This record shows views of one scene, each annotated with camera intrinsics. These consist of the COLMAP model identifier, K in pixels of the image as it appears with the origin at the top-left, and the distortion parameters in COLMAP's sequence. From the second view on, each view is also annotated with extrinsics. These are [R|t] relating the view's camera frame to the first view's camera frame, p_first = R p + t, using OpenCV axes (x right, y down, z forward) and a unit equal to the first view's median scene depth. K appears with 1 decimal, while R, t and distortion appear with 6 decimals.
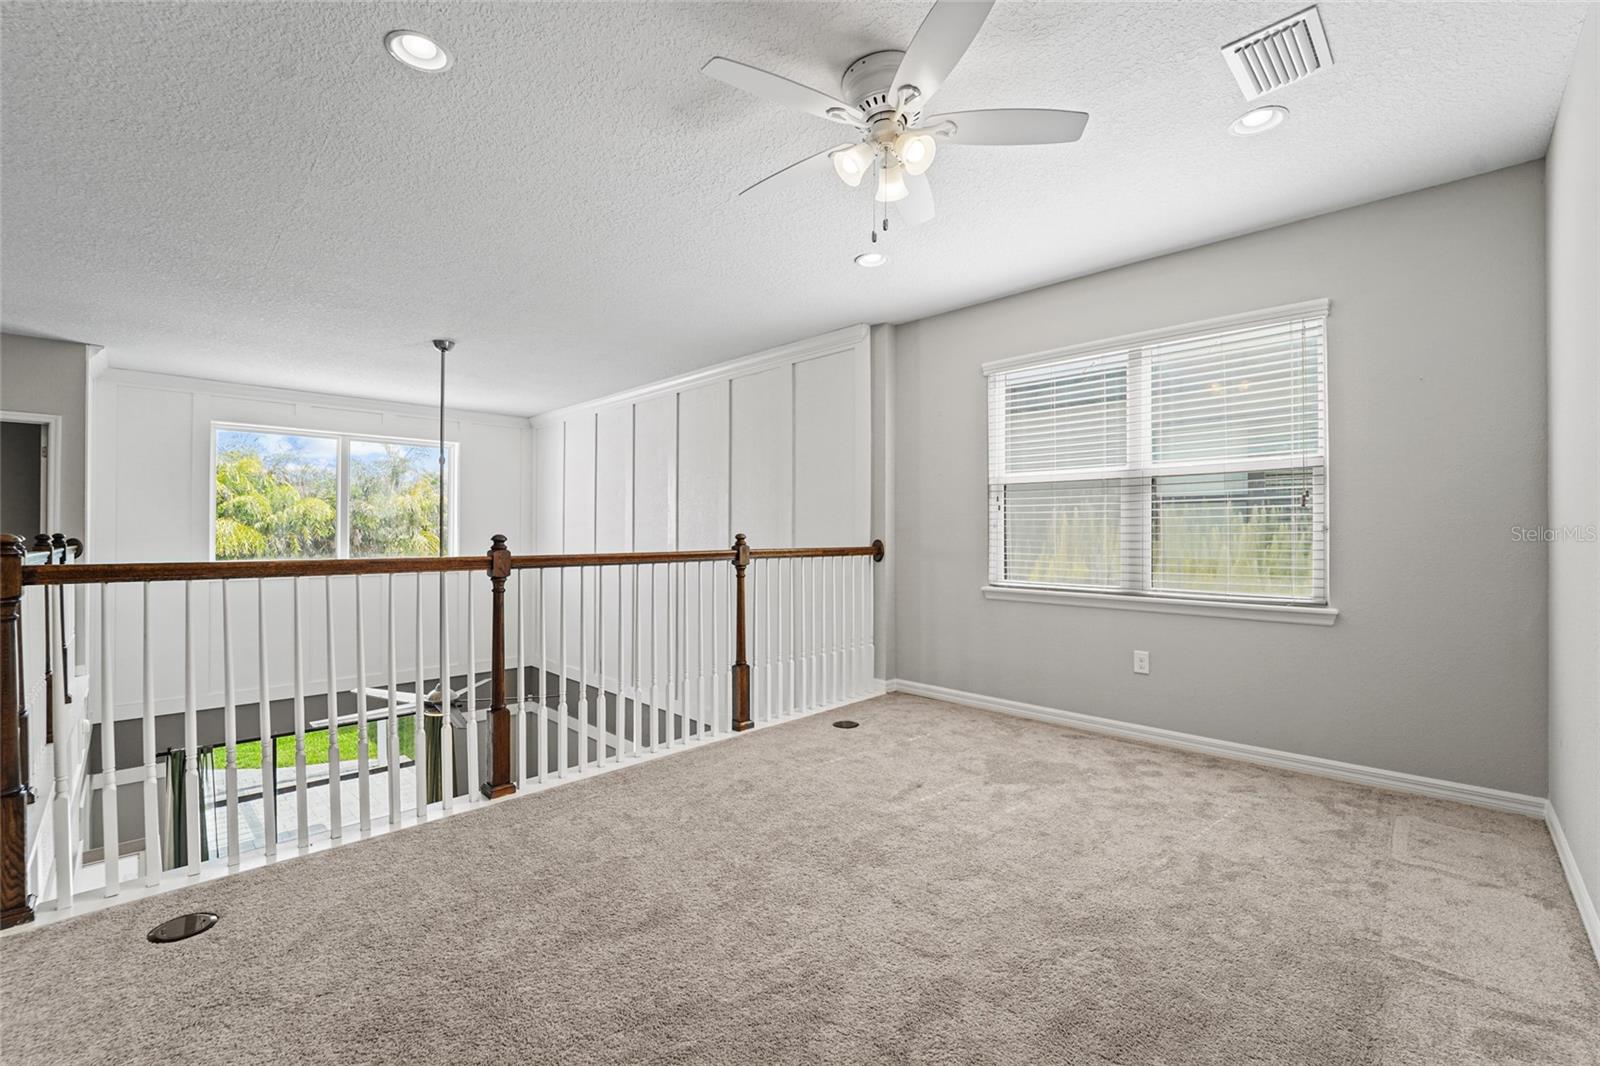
lens RADIAL K [[657.8, 0, 793.7], [0, 657.8, 531.7], [0, 0, 1]] dist [-0.023324, 0.000407]
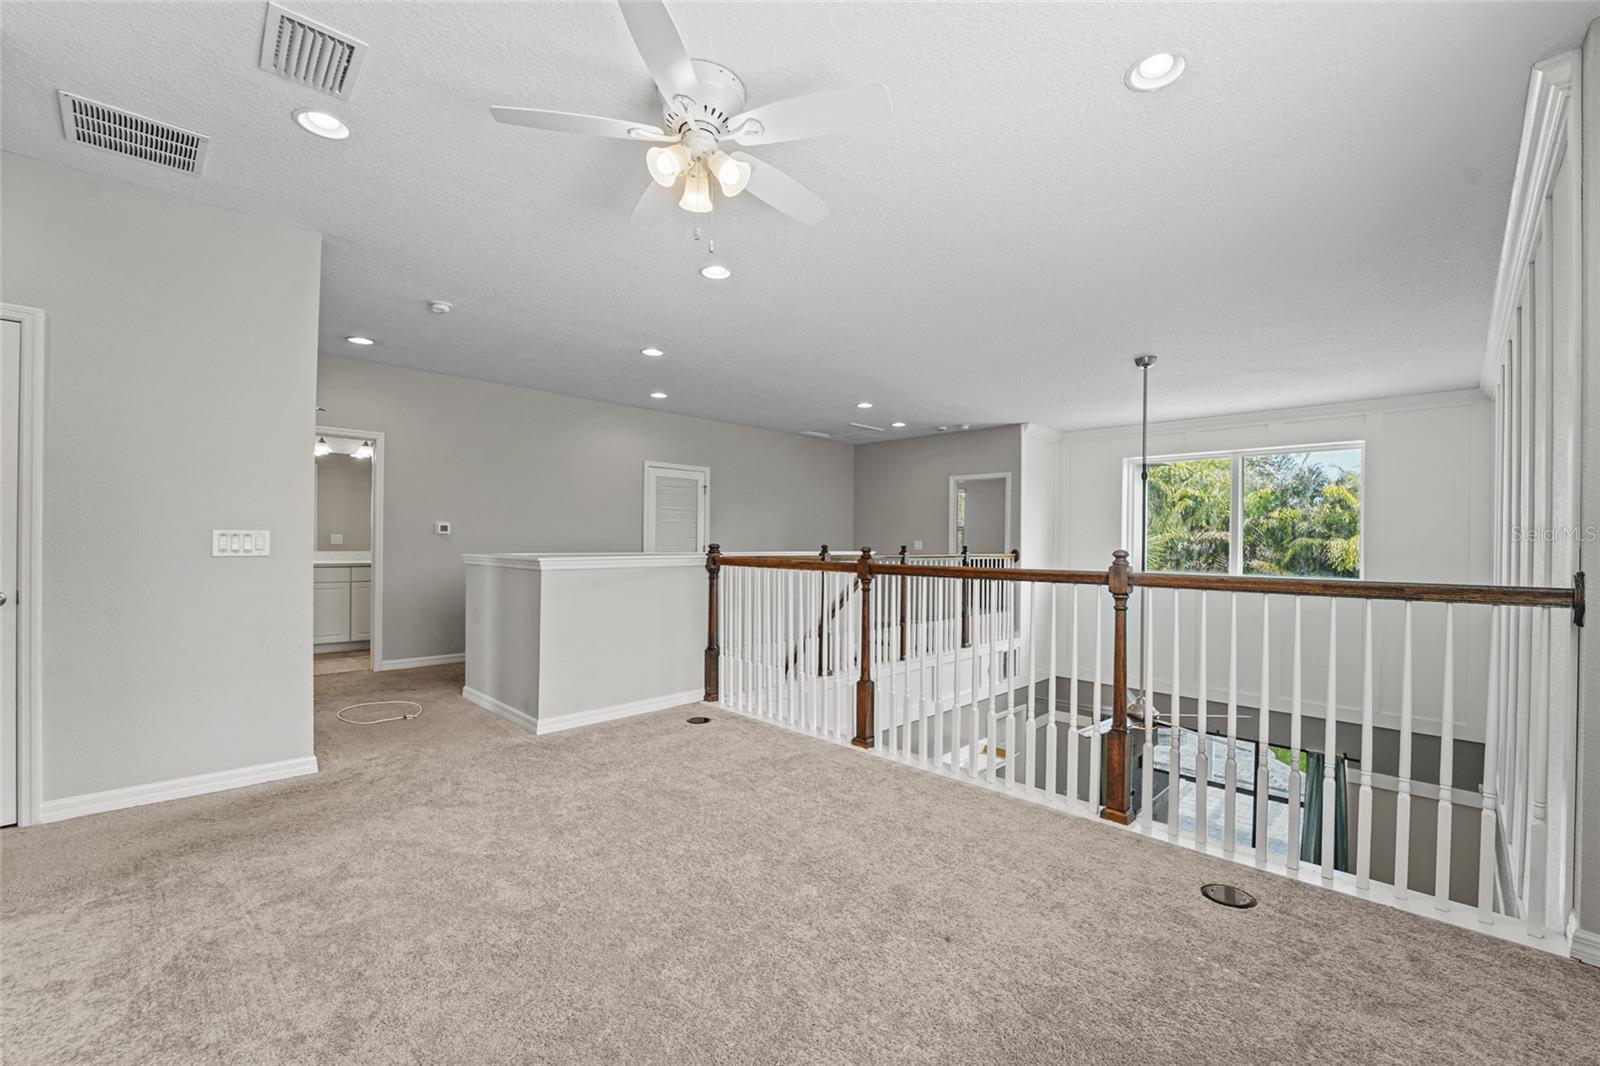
lens RADIAL K [[657.8, 0, 792.8], [0, 657.8, 540.7], [0, 0, 1]] dist [-0.023324, 0.000407]
pose [[-0.006816, -0.005868, -0.999960, 0.511285], [-0.011401, 0.999918, -0.005790, 0.001285], [0.999912, 0.011361, -0.006883, 0.515156]]
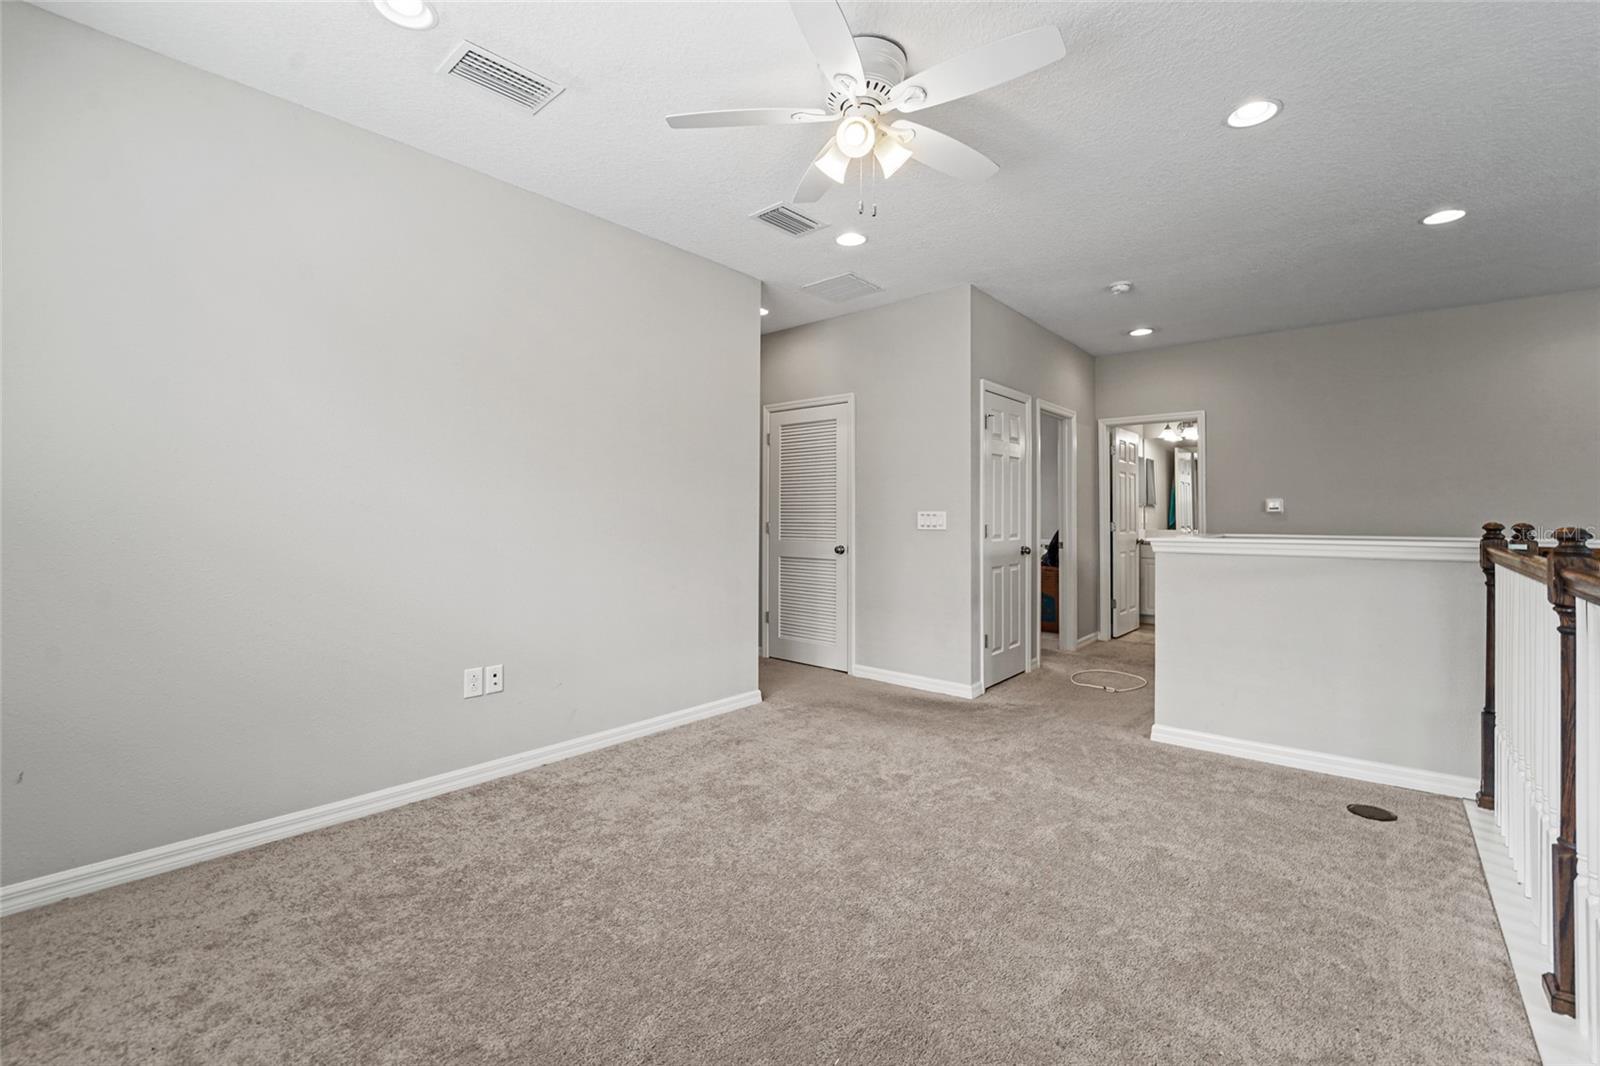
lens RADIAL K [[657.8, 0, 799.2], [0, 657.8, 508.6], [0, 0, 1]] dist [-0.023324, 0.000407]
pose [[-0.997150, -0.011023, -0.074640, 0.132016], [-0.010139, 0.999874, -0.012219, 0.002463], [0.074766, -0.011427, -0.997136, 0.880429]]
